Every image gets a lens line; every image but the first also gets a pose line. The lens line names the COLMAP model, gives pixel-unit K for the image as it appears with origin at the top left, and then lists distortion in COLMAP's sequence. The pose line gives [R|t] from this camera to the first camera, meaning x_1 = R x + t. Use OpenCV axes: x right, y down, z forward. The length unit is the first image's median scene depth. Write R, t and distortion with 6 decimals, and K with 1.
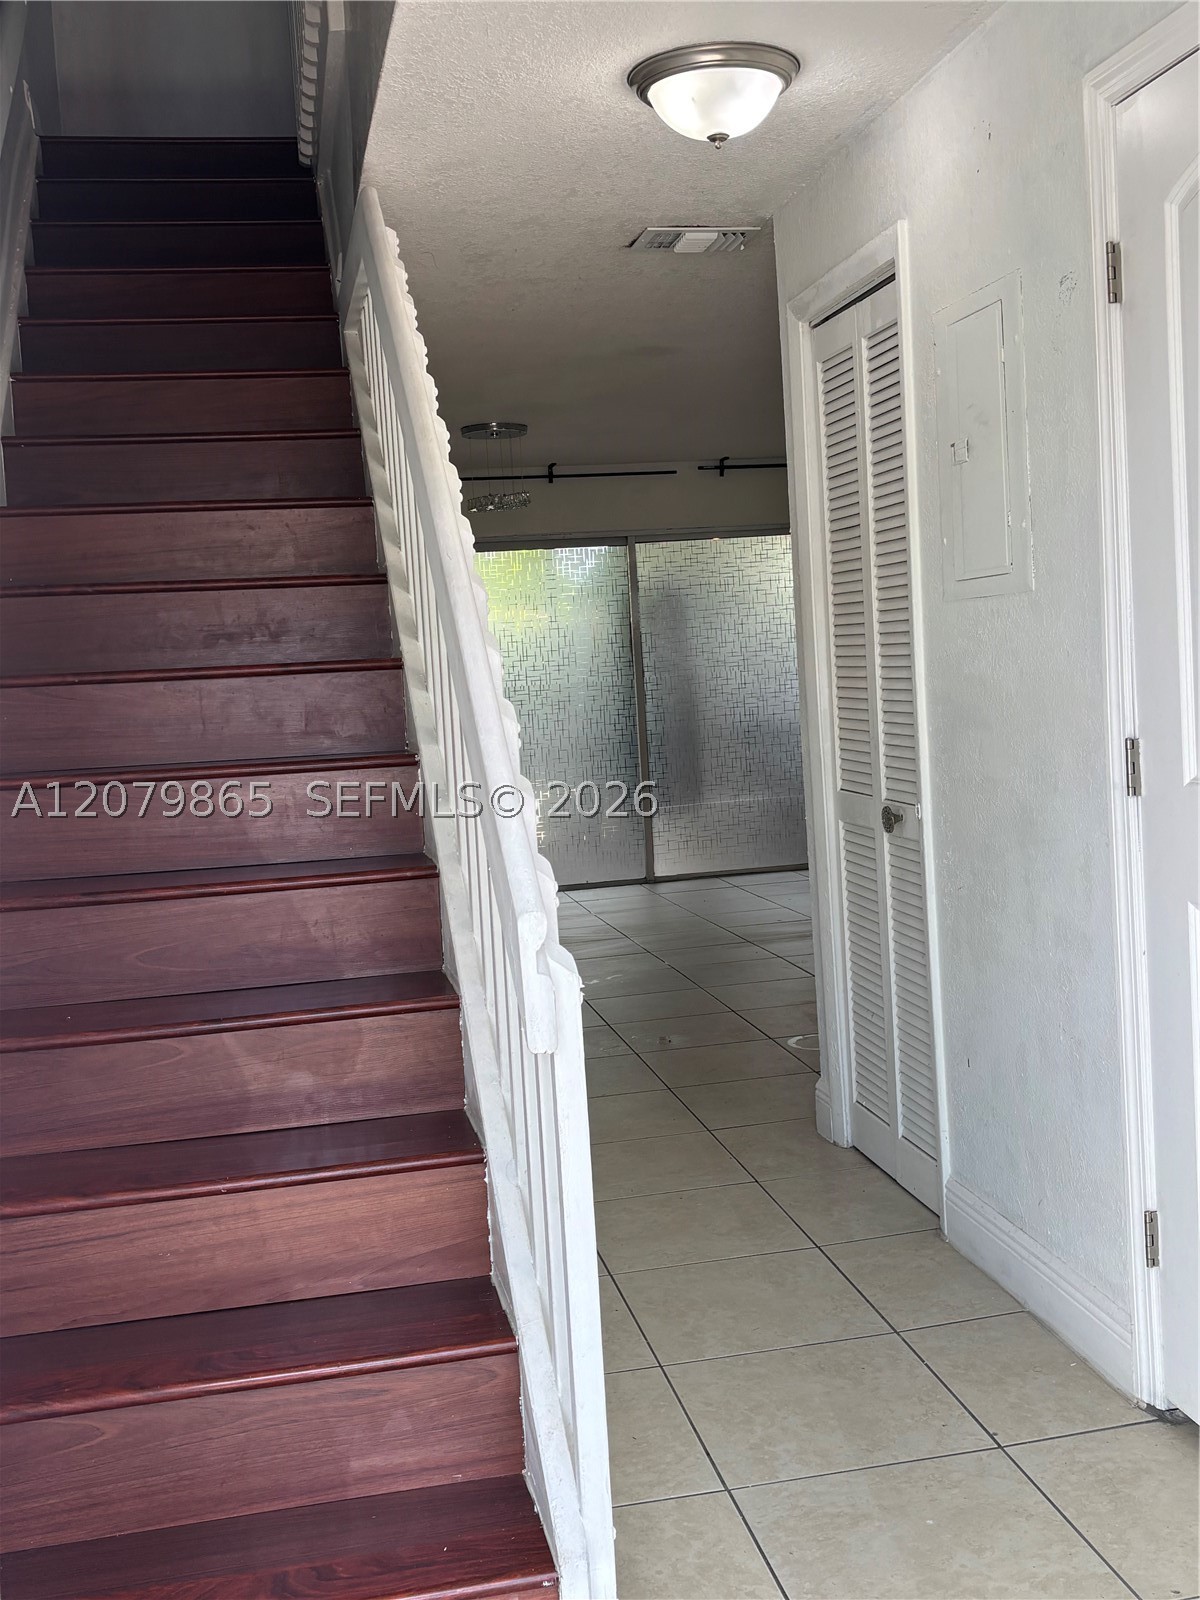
lens RADIAL K [[1677.0, 0, 593.7], [0, 1677.0, 791.8], [0, 0, 1]] dist [0.084141, 0.000000]
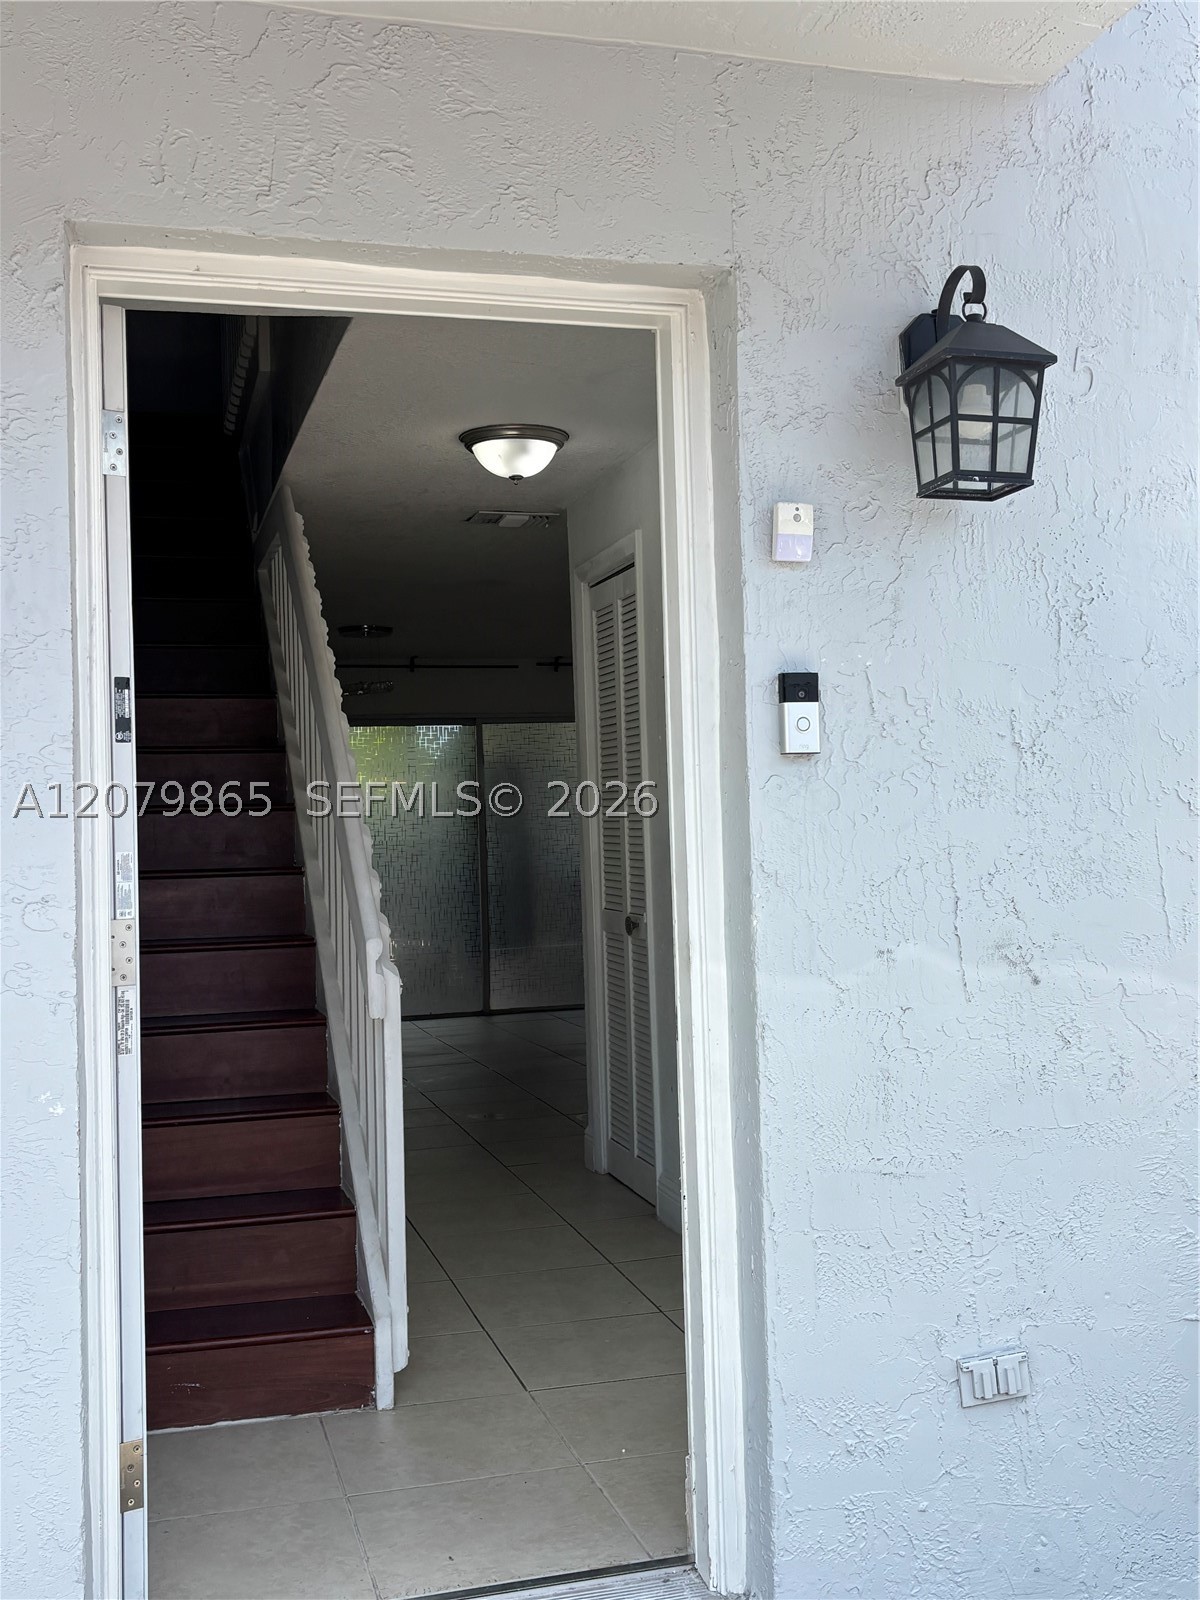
lens RADIAL K [[1677.0, 0, 587.2], [0, 1677.0, 765.6], [0, 0, 1]] dist [0.084141, 0.000000]
pose [[0.996627, 0.032587, 0.075318, 0.024620], [-0.023449, 0.992597, -0.119170, 0.048952], [-0.078644, 0.117002, 0.990013, -0.411460]]
